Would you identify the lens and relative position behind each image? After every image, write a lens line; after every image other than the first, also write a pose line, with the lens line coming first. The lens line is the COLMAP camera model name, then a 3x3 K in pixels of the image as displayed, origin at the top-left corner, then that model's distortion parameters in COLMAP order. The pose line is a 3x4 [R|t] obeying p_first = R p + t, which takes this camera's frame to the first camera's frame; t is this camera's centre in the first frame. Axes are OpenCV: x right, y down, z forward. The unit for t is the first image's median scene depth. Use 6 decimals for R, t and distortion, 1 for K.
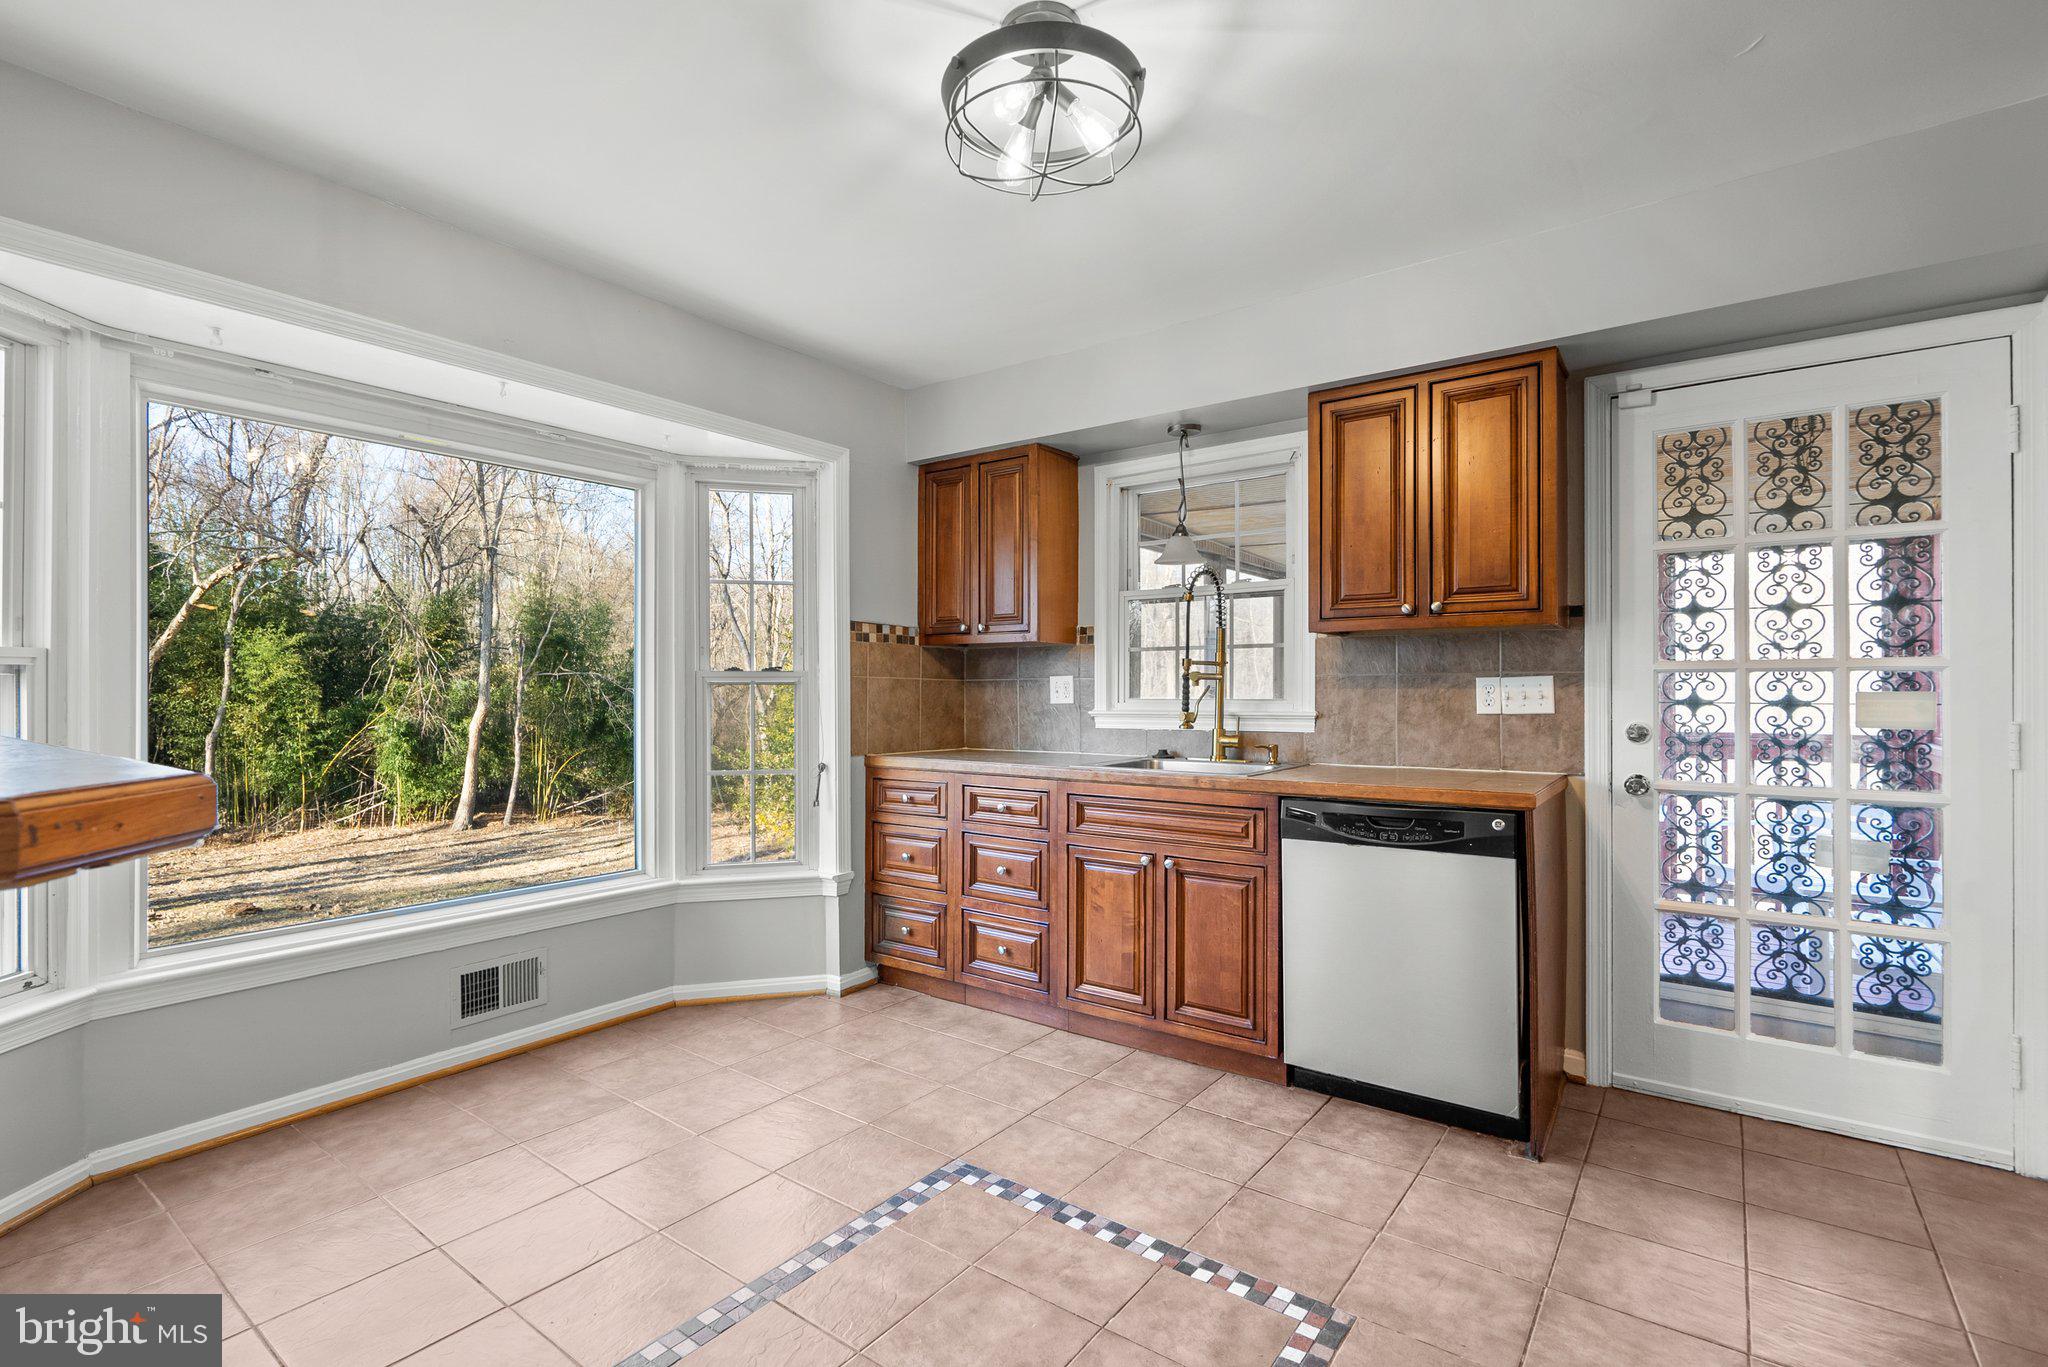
lens RADIAL K [[942.1, 0, 1024.9], [0, 942.1, 674.4], [0, 0, 1]] dist [0.000031, 0.000766]
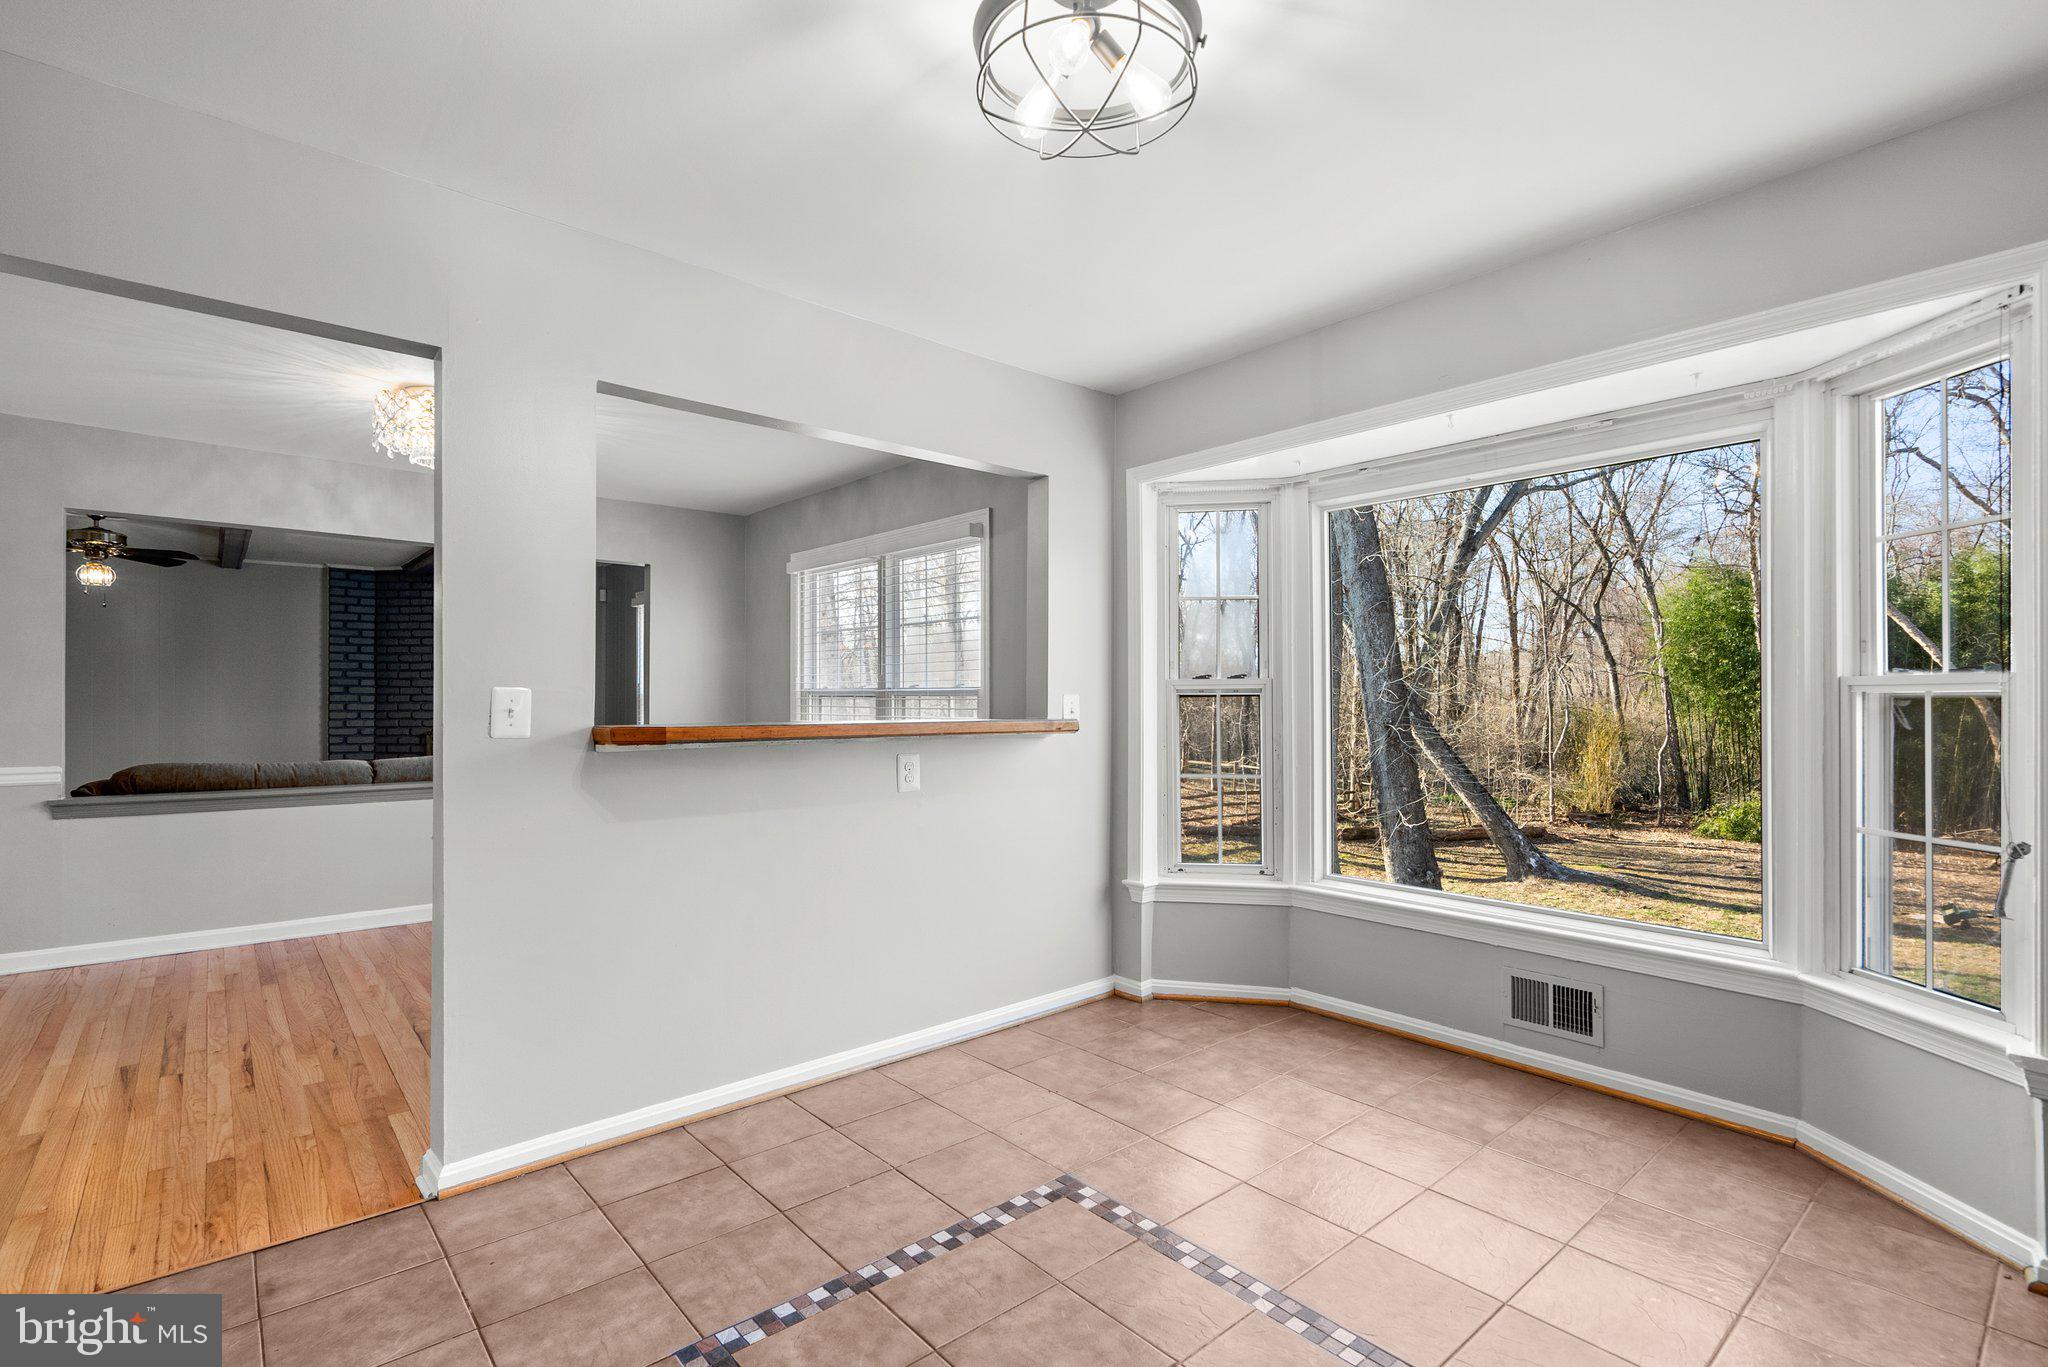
lens RADIAL K [[942.3, 0, 1026.0], [0, 942.3, 689.2], [0, 0, 1]] dist [0.001115, 0.000620]
pose [[-0.211309, -0.014761, -0.977308, 0.582725], [0.008782, 0.999817, -0.017000, 0.015004], [0.977380, -0.012175, -0.211140, 0.749481]]
